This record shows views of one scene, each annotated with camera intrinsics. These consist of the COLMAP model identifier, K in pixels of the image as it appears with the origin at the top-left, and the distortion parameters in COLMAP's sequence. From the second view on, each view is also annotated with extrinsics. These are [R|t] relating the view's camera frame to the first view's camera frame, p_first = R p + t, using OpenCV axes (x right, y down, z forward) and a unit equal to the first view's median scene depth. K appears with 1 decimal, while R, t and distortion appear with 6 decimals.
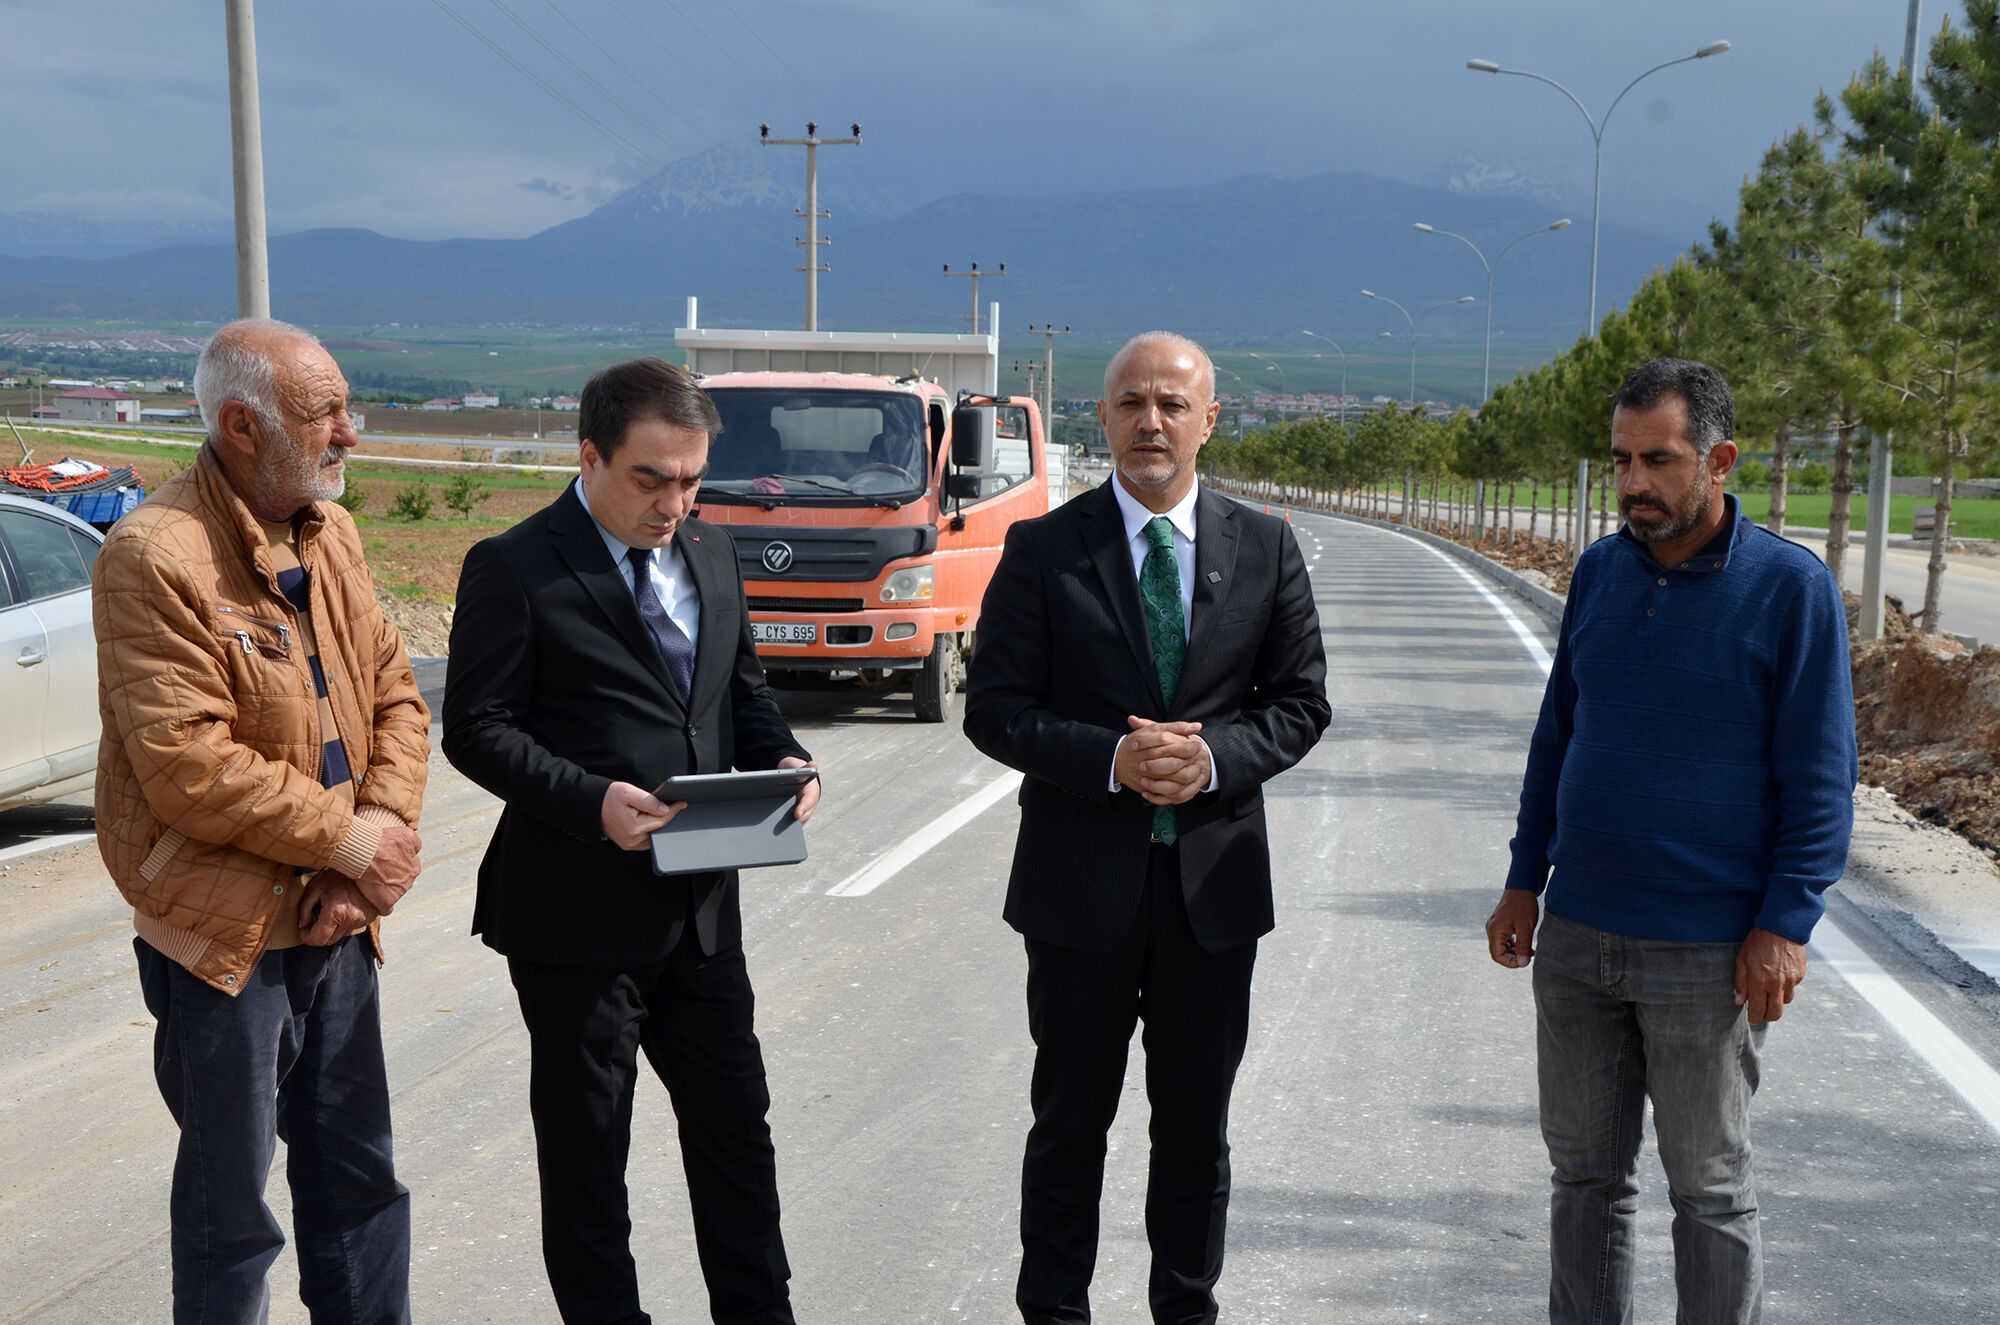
lens RADIAL K [[2862.5, 0, 1003.1], [0, 2862.5, 692.2], [0, 0, 1]] dist [0.051957, 0.639975]
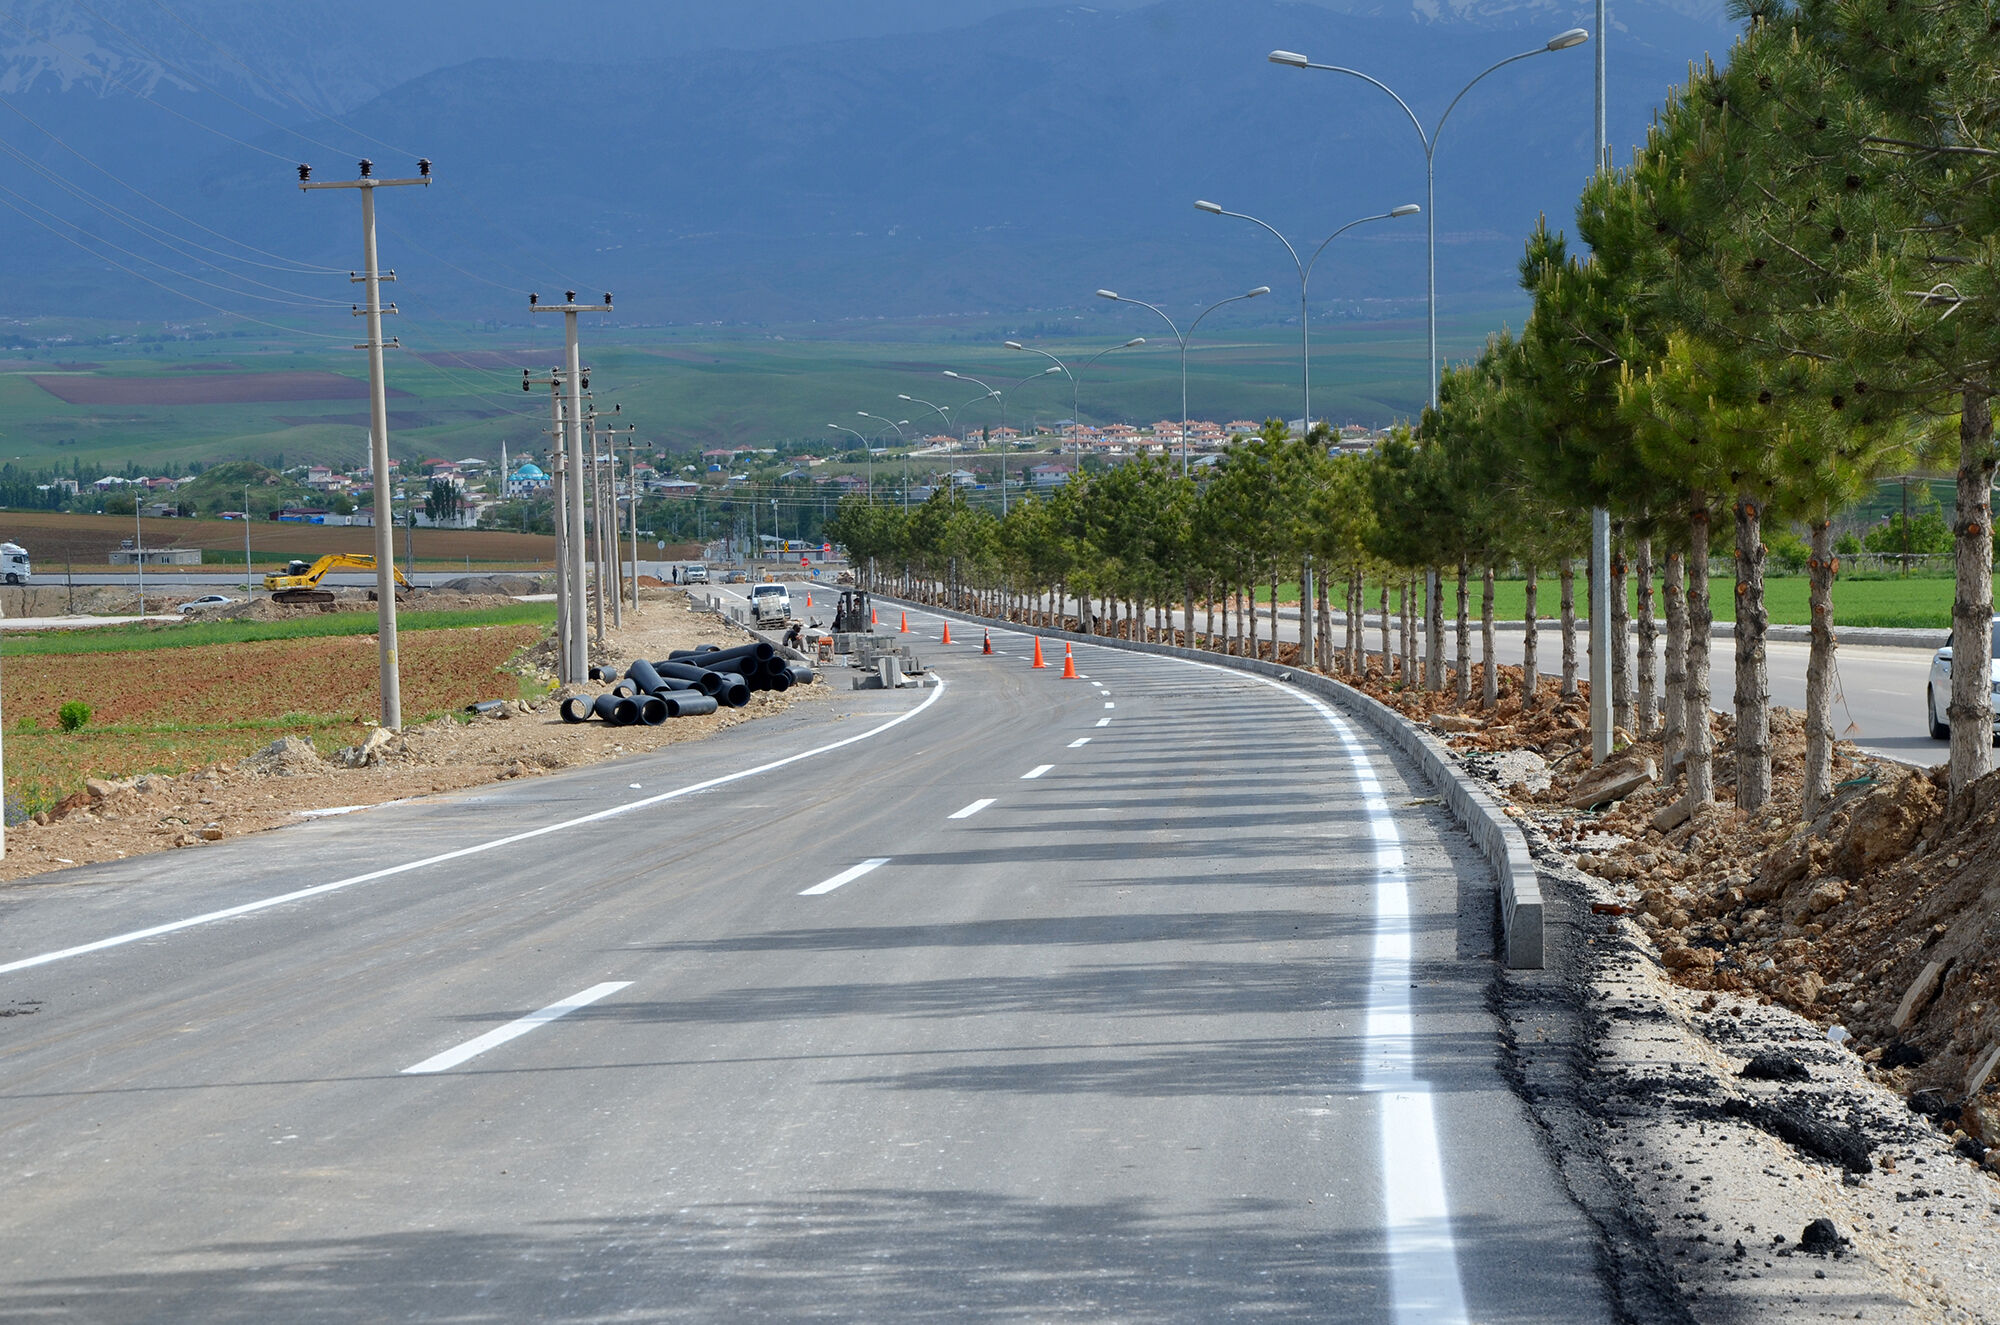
lens RADIAL K [[5518.5, 0, 1024.4], [0, 5518.5, 709.8], [0, 0, 1]] dist [0.725128, 0.767909]
pose [[0.995887, -0.046637, 0.077684, 0.099523], [0.050790, 0.997335, -0.052374, -0.017271], [-0.075034, 0.056104, 0.995601, 0.291612]]
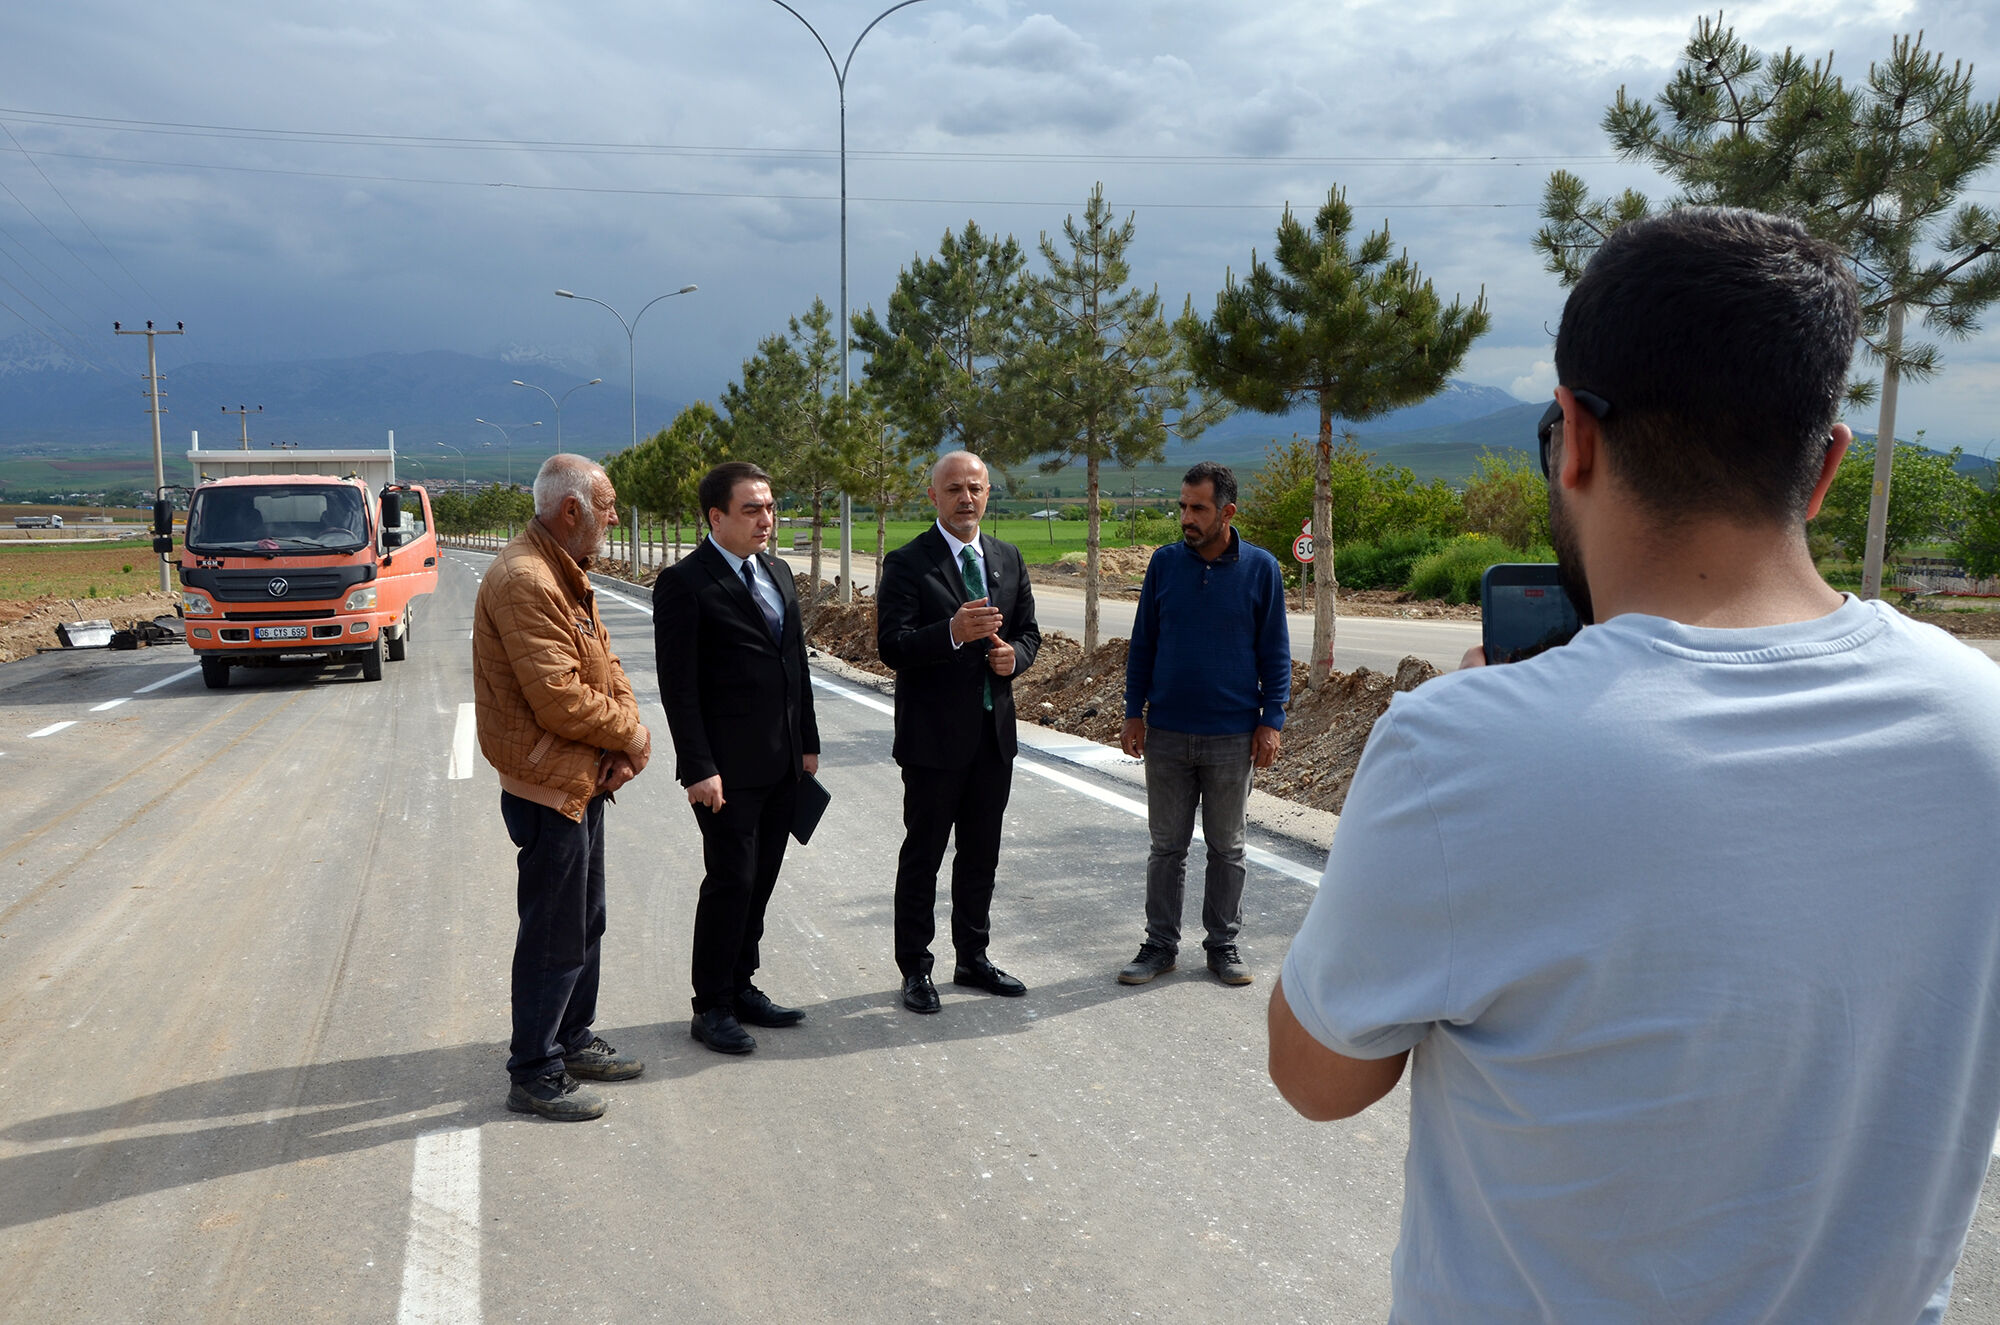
lens RADIAL K [[1614.0, 0, 1027.9], [0, 1614.0, 675.0], [0, 0, 1]] dist [-0.150599, 0.140033]
pose [[0.892959, -0.072483, 0.444264, -0.077516], [0.062798, 0.997359, 0.036498, -0.002022], [-0.445736, -0.004693, 0.895152, -0.001581]]
